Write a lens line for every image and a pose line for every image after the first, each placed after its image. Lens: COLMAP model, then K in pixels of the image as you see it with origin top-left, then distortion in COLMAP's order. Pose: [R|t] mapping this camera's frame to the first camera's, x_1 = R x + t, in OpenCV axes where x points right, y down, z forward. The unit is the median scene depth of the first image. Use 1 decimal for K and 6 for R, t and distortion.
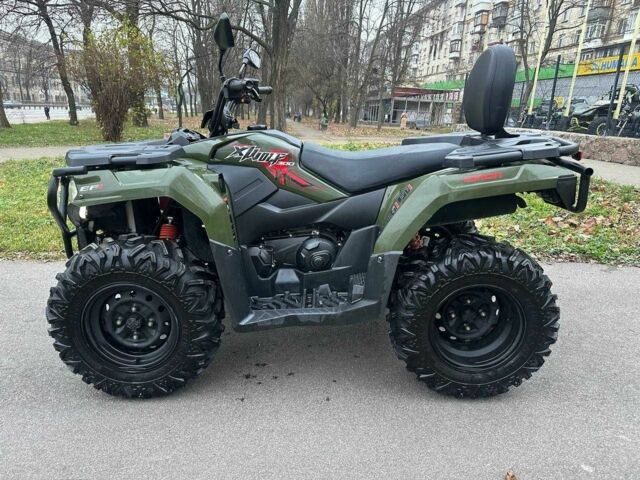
lens RADIAL K [[463.6, 0, 321.4], [0, 463.6, 238.5], [0, 0, 1]] dist [0.044066, -0.048474]
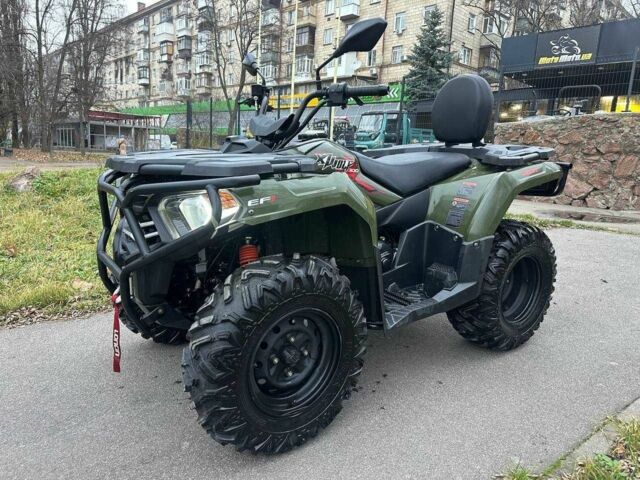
lens RADIAL K [[464.9, 0, 322.0], [0, 464.9, 241.7], [0, 0, 1]] dist [0.041721, -0.047888]
pose [[0.799434, -0.117379, 0.589175, -0.672610], [0.146537, 0.989204, -0.001756, -0.014492], [-0.582608, 0.087739, 0.808004, 0.208614]]
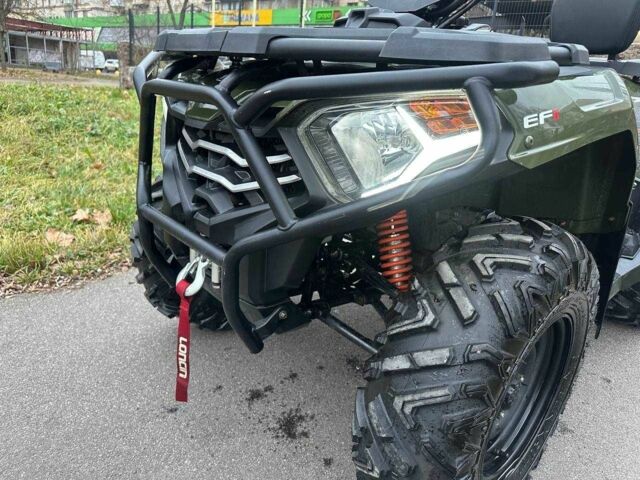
lens RADIAL K [[464.6, 0, 320.0], [0, 464.6, 240.0], [0, 0, 1]] dist [0.002074, 0.000951]
pose [[0.727827, -0.201246, 0.655567, -0.688112], [0.131586, 0.979191, 0.154502, -0.068973], [-0.673018, -0.026188, 0.739163, 0.619083]]
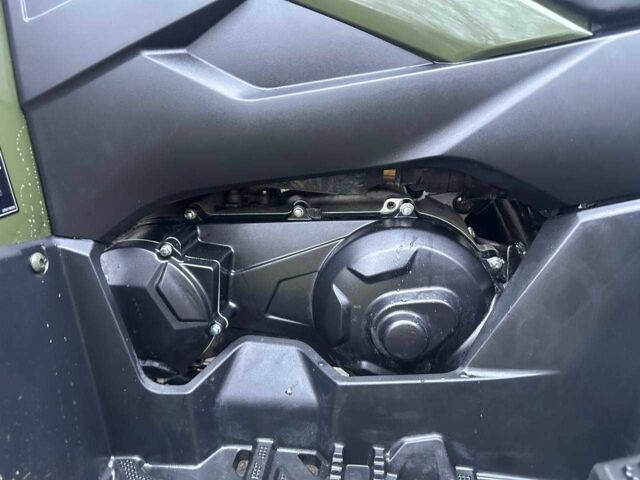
lens RADIAL K [[464.6, 0, 320.0], [0, 464.6, 240.0], [0, 0, 1]] dist [0.002074, 0.000951]
pose [[0.991948, 0.073834, -0.102900, -0.025381], [-0.066862, 0.995329, 0.069638, -0.008313], [0.107561, -0.062197, 0.992251, 0.705030]]
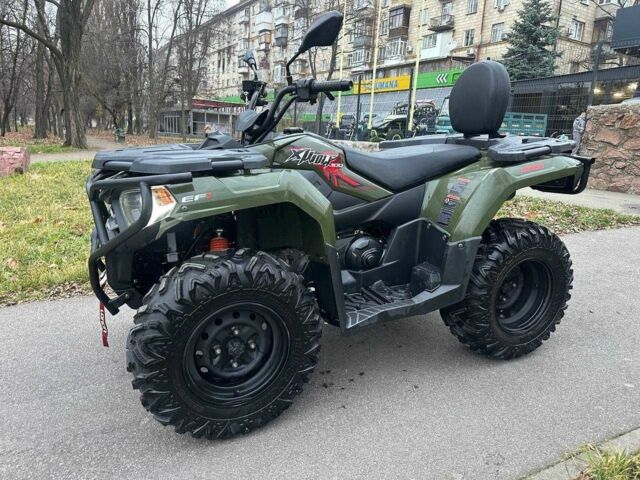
lens RADIAL K [[463.6, 0, 321.4], [0, 463.6, 238.5], [0, 0, 1]] dist [0.044066, -0.048474]
pose [[0.903613, -0.097715, 0.417056, -0.484367], [0.108476, 0.994097, -0.002113, -0.005341], [-0.414387, 0.047150, 0.908878, 0.099329]]
